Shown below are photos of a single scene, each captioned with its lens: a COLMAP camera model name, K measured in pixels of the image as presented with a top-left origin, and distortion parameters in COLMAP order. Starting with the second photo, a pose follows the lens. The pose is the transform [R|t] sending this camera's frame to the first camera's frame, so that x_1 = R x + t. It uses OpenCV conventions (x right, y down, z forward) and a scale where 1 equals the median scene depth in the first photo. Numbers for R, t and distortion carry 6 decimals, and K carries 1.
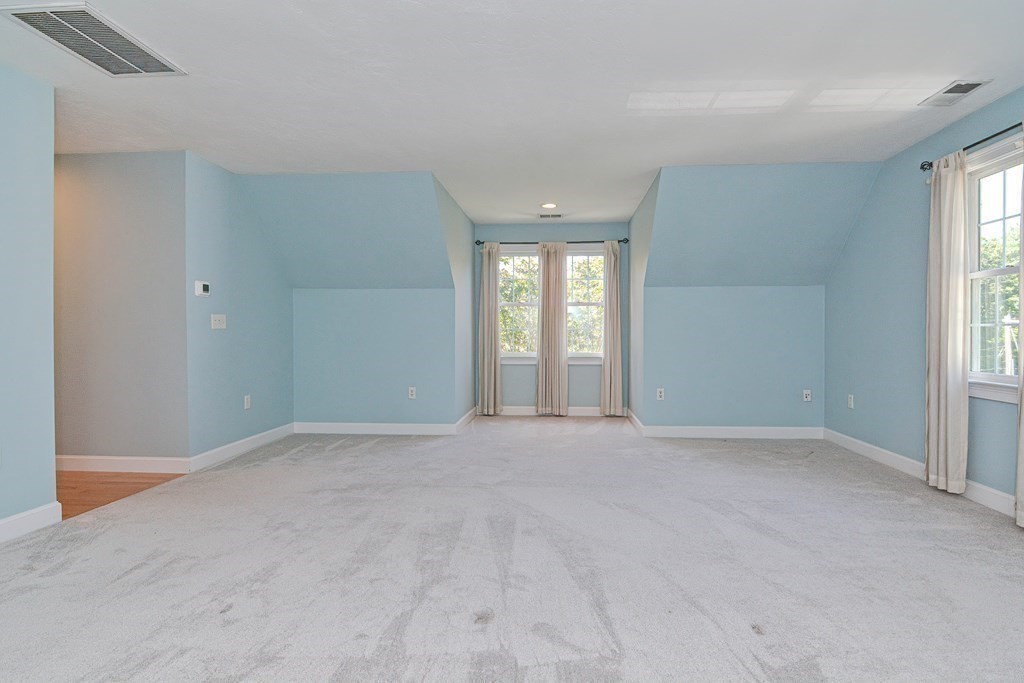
lens RADIAL K [[498.0, 0, 519.9], [0, 498.0, 336.5], [0, 0, 1]] dist [0.001408, -0.009857]
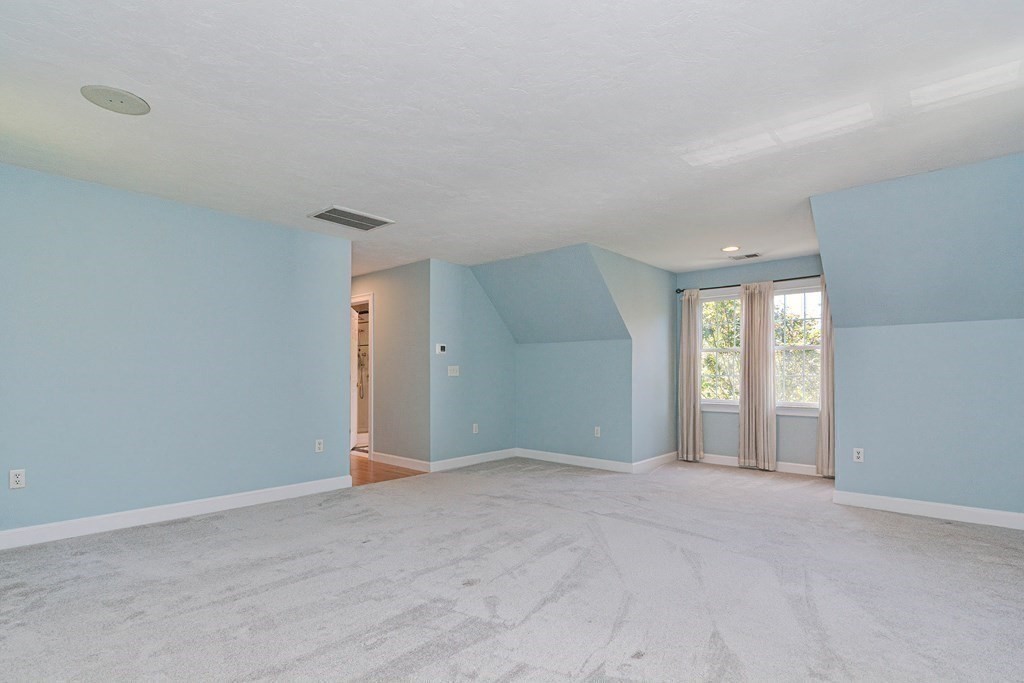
lens RADIAL K [[500.9, 0, 510.5], [0, 500.9, 371.4], [0, 0, 1]] dist [0.003435, -0.023125]
pose [[0.781720, -0.000804, -0.623629, 0.335559], [-0.007624, 0.999912, -0.010847, -0.010881], [0.623583, 0.013234, 0.781645, -0.022376]]
